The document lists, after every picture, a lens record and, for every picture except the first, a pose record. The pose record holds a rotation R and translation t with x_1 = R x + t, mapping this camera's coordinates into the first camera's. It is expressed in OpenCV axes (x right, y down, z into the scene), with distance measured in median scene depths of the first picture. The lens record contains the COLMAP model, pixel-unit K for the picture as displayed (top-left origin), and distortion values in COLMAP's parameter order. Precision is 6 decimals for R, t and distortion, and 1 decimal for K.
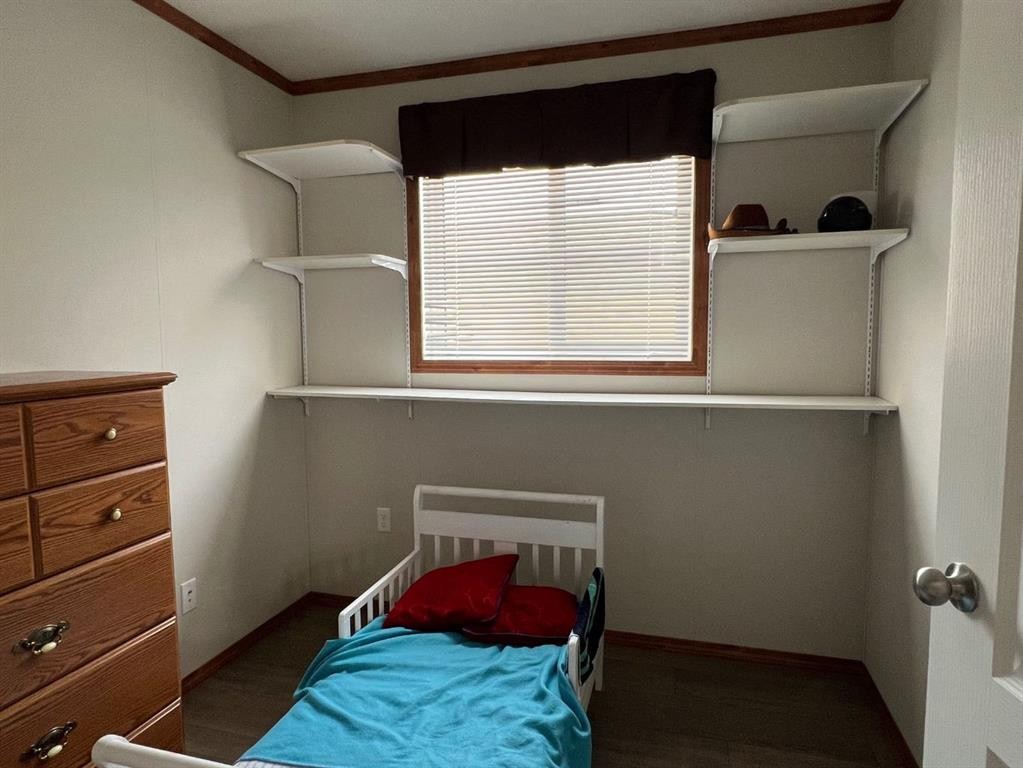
lens RADIAL K [[630.0, 0, 514.8], [0, 630.0, 383.8], [0, 0, 1]] dist [-0.001144, -0.002288]
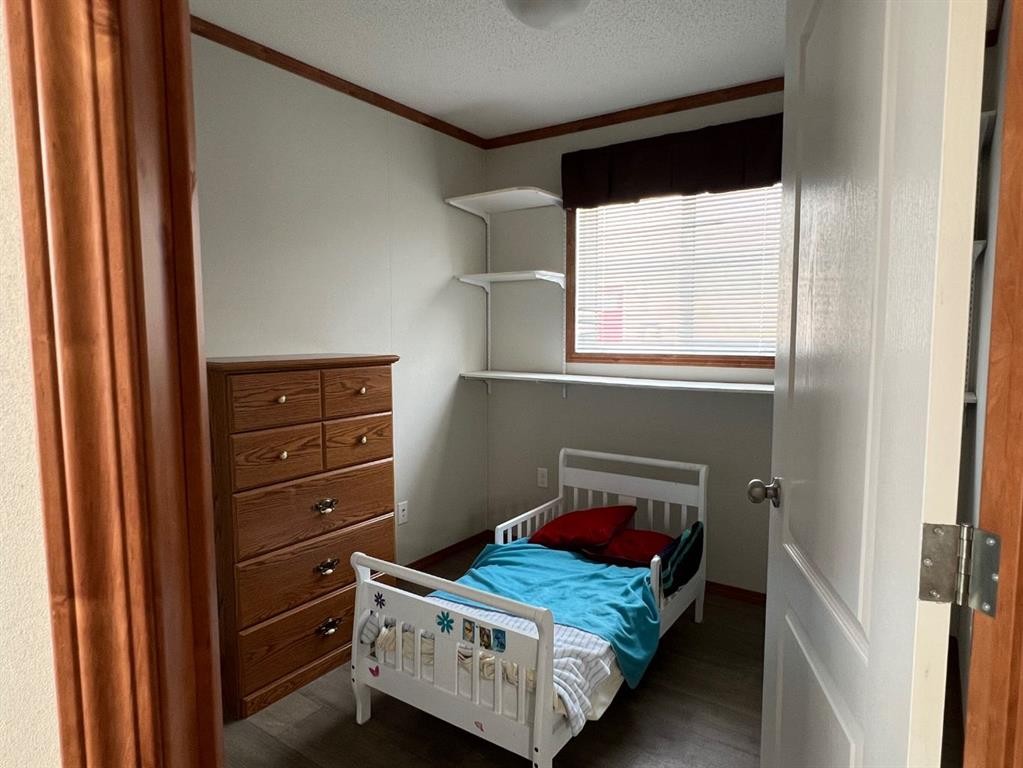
lens RADIAL K [[630.0, 0, 506.8], [0, 630.0, 384.0], [0, 0, 1]] dist [-0.001144, -0.002288]
pose [[0.945572, 0.034218, -0.323607, 0.161098], [-0.033077, 0.999412, 0.009028, 0.022308], [0.323726, 0.002167, 0.946148, -0.284186]]
